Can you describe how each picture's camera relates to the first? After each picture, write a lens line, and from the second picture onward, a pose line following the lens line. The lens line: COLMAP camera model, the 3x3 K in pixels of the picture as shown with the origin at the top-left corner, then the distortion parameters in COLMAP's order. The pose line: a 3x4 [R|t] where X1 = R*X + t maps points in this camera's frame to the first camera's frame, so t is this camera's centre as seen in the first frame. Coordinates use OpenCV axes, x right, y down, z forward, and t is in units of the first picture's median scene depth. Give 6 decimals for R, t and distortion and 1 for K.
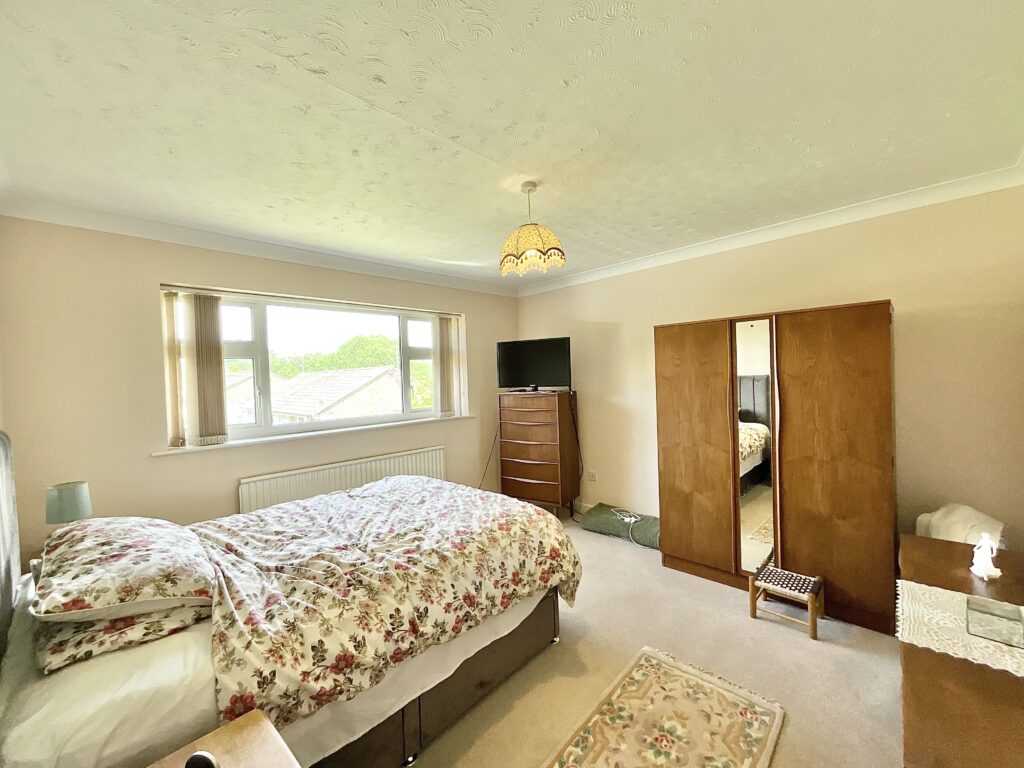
lens RADIAL K [[413.7, 0, 512.0], [0, 413.7, 384.0], [0, 0, 1]] dist [-0.003405, 0.000473]
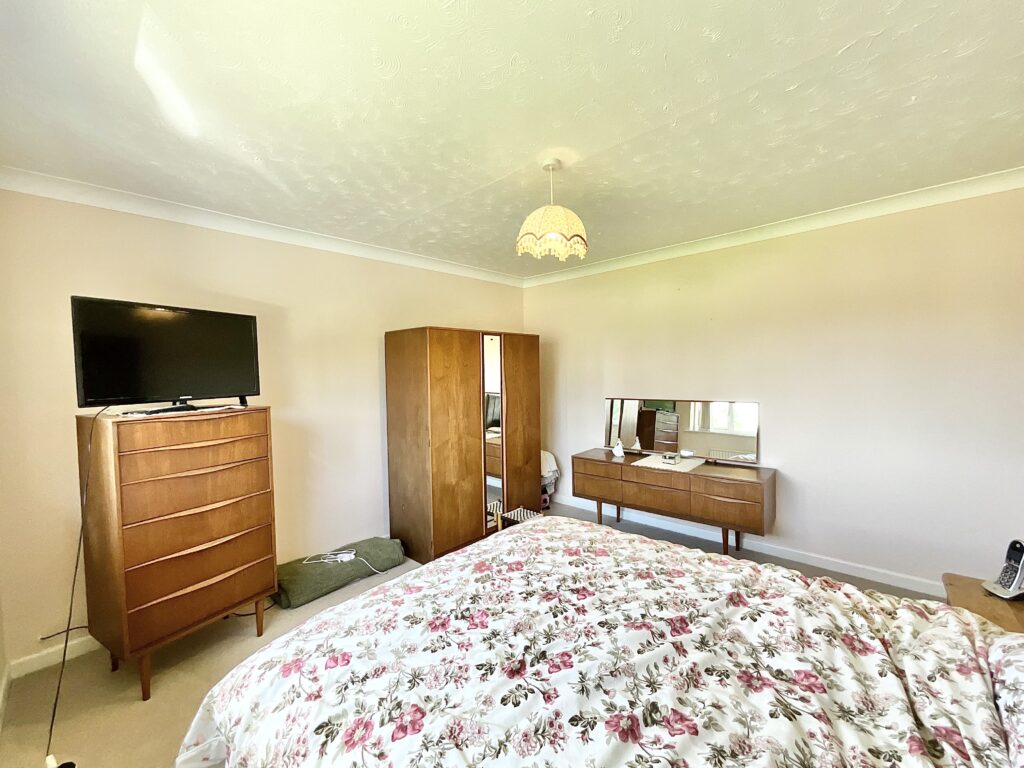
lens RADIAL K [[409.3, 0, 512.0], [0, 409.3, 384.0], [0, 0, 1]] dist [0.000287, 0.000148]
pose [[-0.023497, -0.005066, 0.999711, -0.694205], [0.034602, 0.999384, 0.005878, -0.002721], [-0.999125, 0.034730, -0.023307, 0.916548]]
